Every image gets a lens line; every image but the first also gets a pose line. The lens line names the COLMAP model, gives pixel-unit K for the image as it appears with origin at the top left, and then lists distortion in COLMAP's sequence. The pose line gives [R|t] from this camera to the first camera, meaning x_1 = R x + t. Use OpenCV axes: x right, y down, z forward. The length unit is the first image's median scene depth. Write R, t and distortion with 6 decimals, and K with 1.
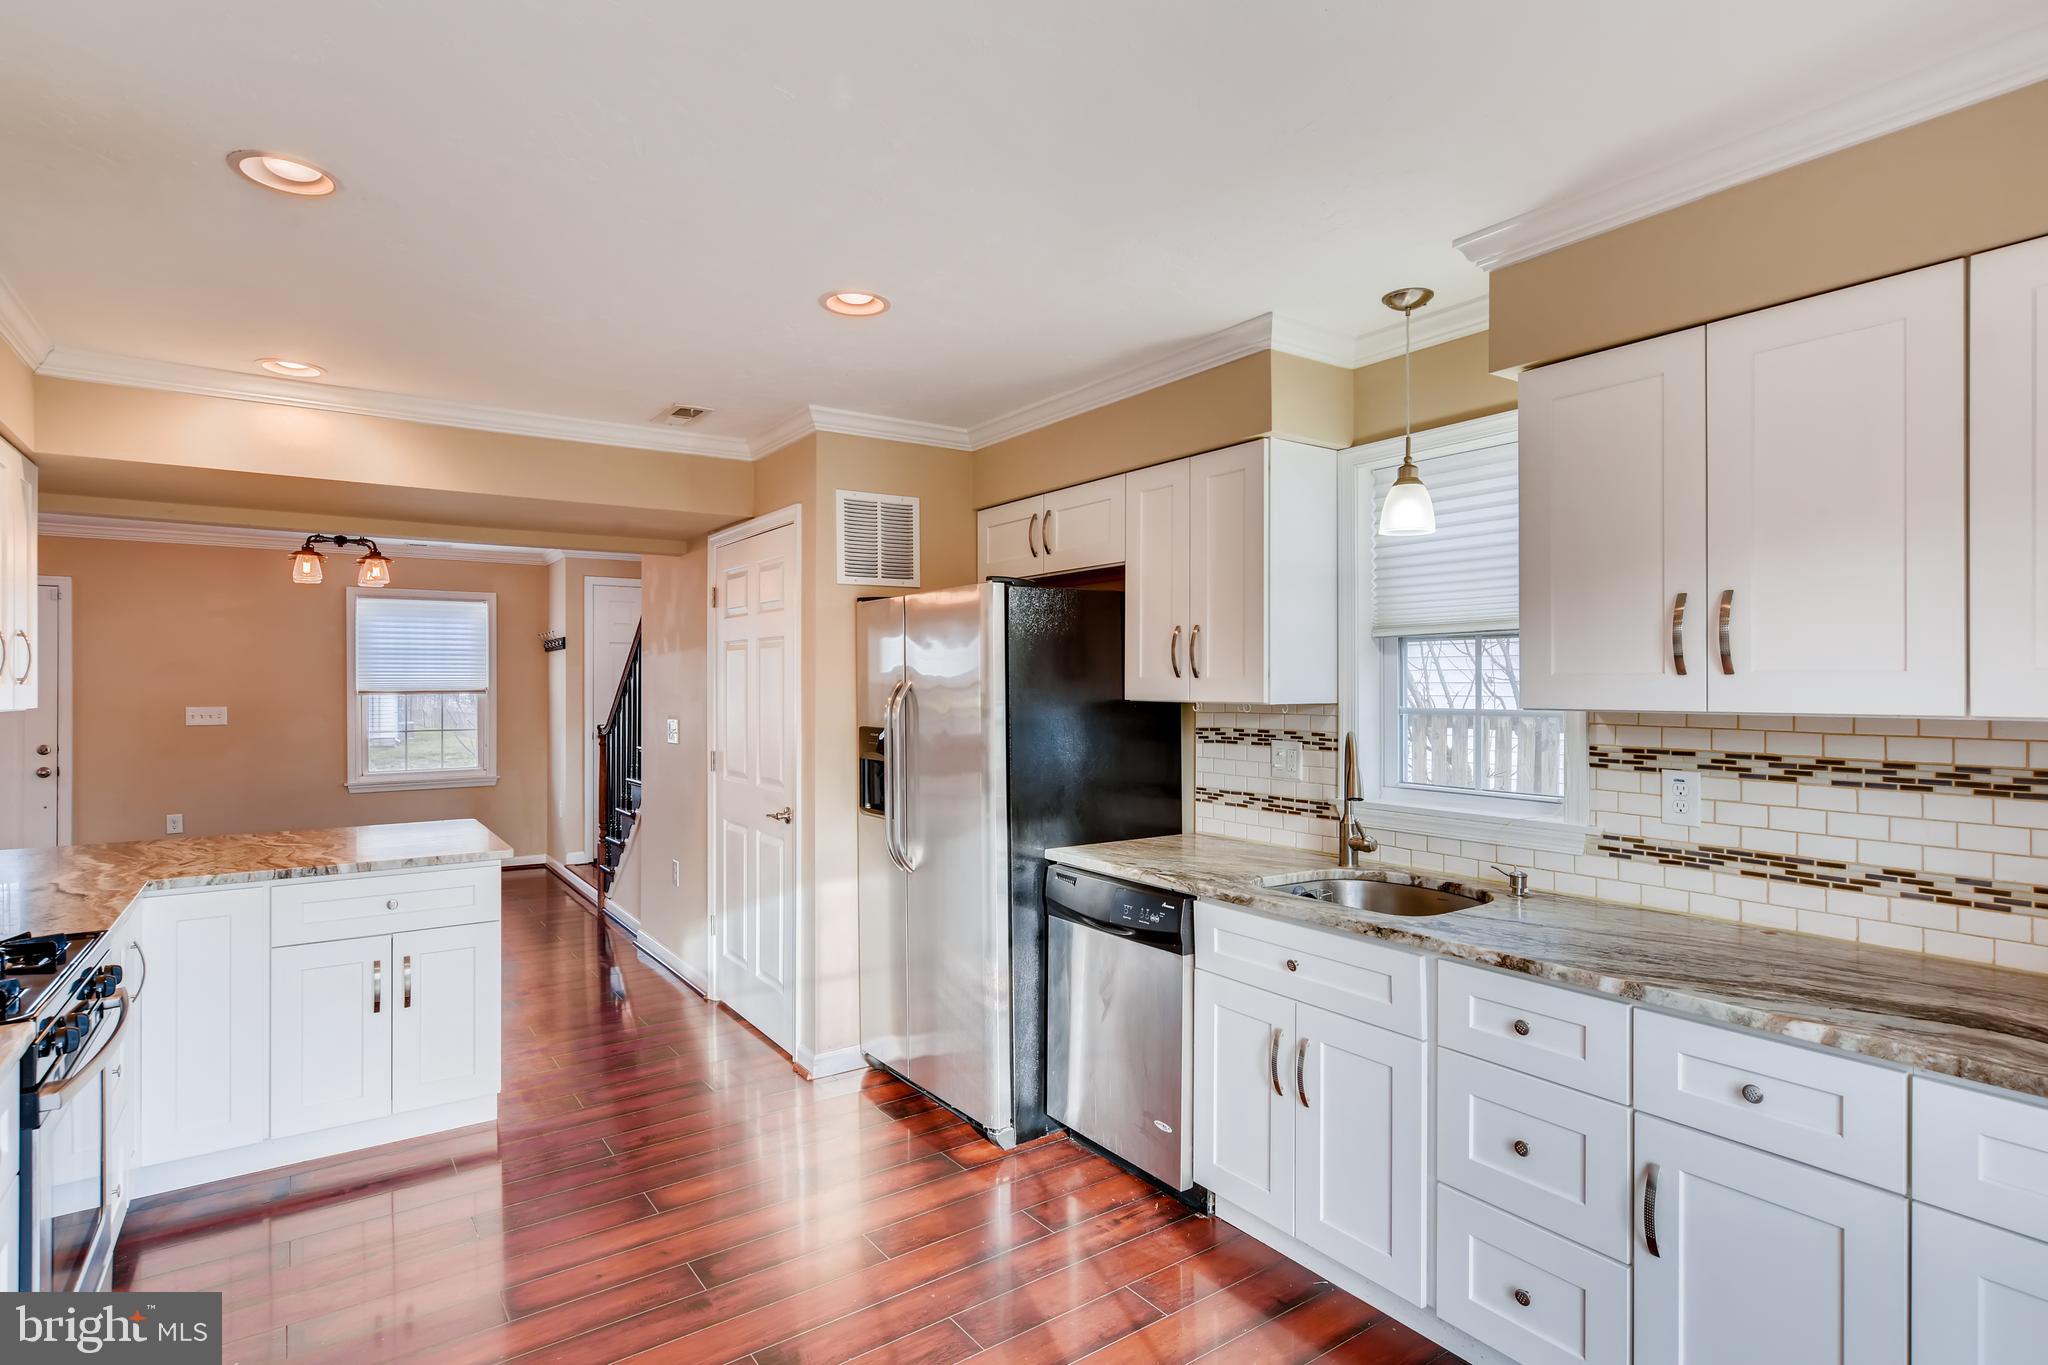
lens RADIAL K [[1037.1, 0, 1021.8], [0, 1037.1, 693.8], [0, 0, 1]] dist [0.002648, 0.001361]
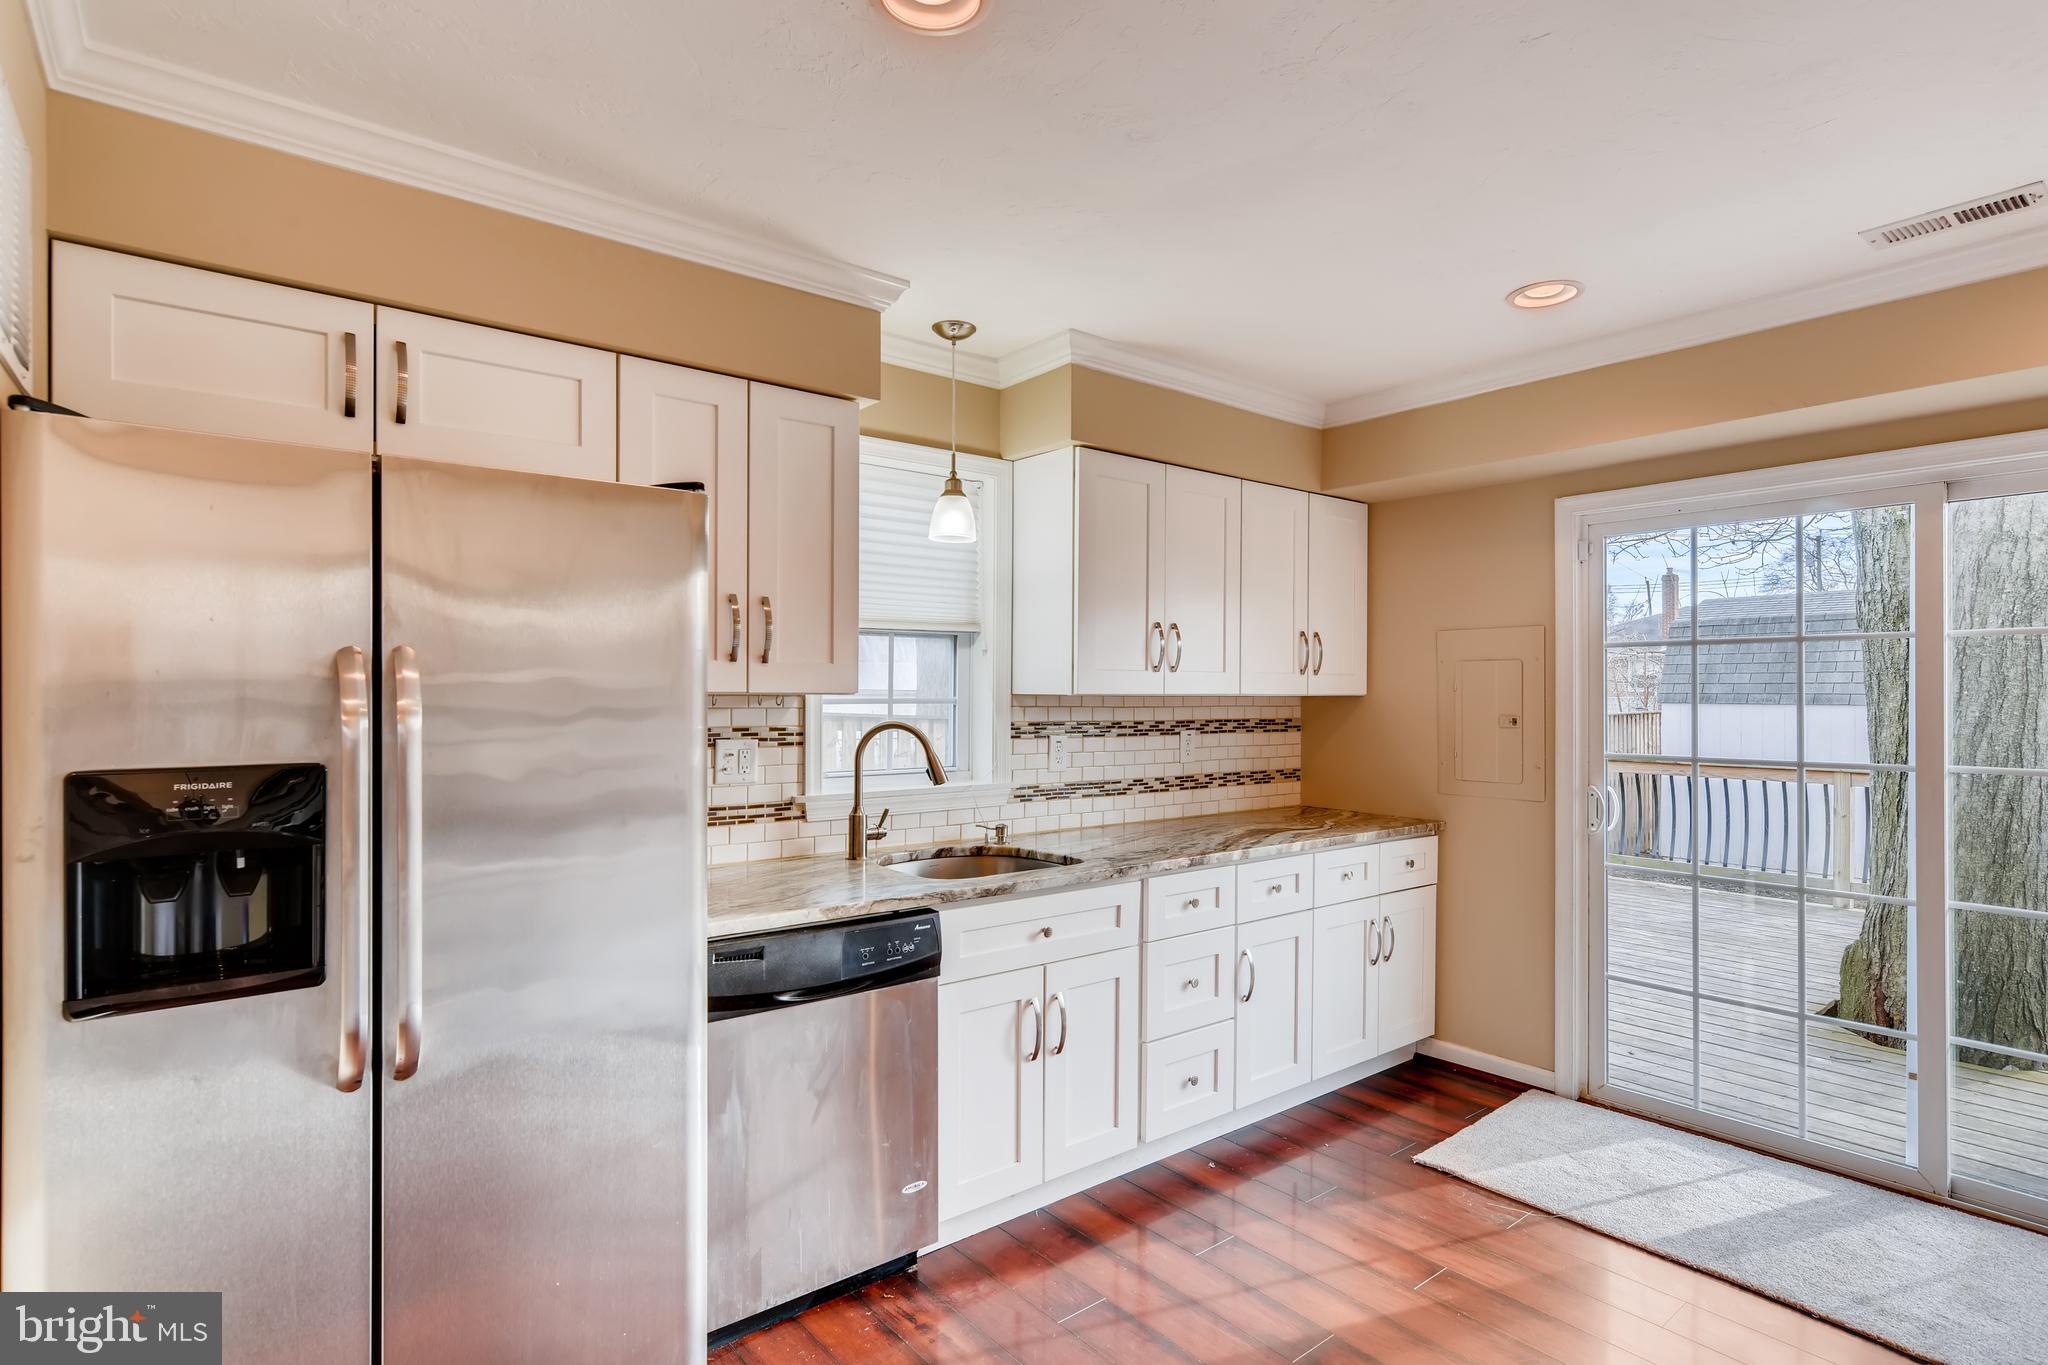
lens RADIAL K [[1037.1, 0, 1021.8], [0, 1037.1, 693.8], [0, 0, 1]] dist [0.002648, 0.001361]
pose [[-0.066221, -0.001503, 0.997804, -0.817474], [0.005637, 0.999982, 0.001880, 0.010070], [-0.997789, 0.005749, -0.066212, 1.094258]]
